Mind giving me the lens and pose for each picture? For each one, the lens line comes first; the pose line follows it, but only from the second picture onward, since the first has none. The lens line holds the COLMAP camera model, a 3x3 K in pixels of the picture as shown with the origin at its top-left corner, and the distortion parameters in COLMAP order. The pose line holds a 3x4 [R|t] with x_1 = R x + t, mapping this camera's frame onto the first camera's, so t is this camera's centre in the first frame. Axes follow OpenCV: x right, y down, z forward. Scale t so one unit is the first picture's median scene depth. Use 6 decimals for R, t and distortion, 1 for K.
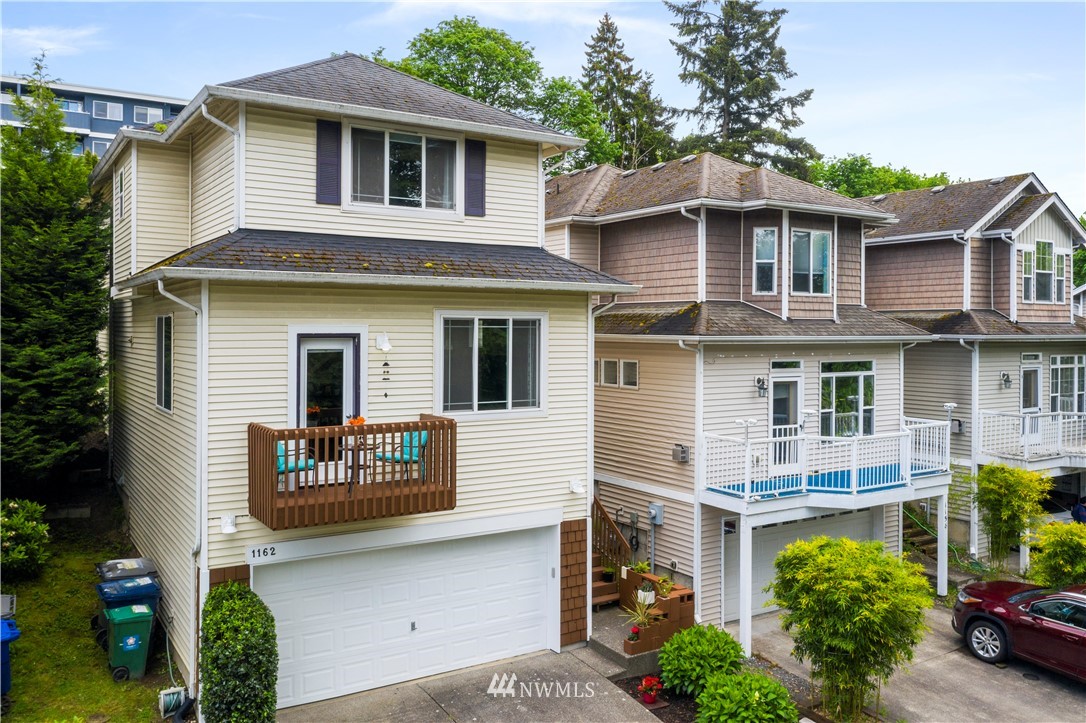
lens RADIAL K [[878.1, 0, 543.0], [0, 878.1, 352.7], [0, 0, 1]] dist [0.012314, -0.008460]
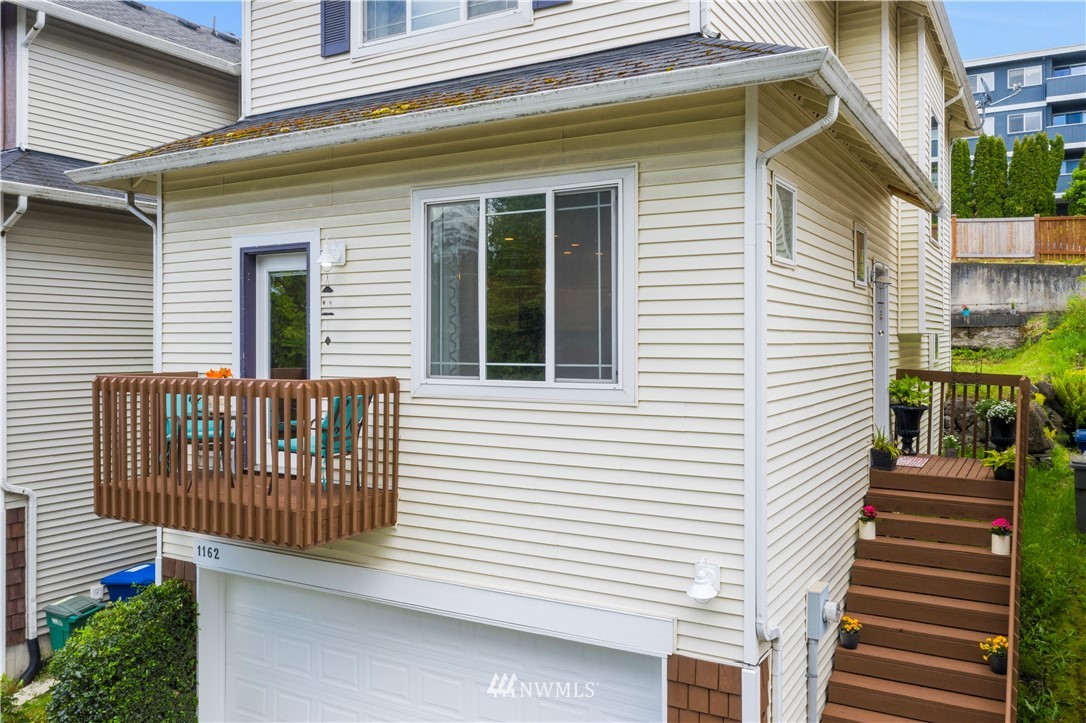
lens RADIAL K [[878.1, 0, 548.9], [0, 878.1, 352.0], [0, 0, 1]] dist [0.012314, -0.008460]
pose [[0.455730, 0.003658, -0.890110, 0.390348], [-0.022312, 0.999724, -0.007315, 0.051954], [0.889838, 0.023194, 0.455686, 0.782177]]
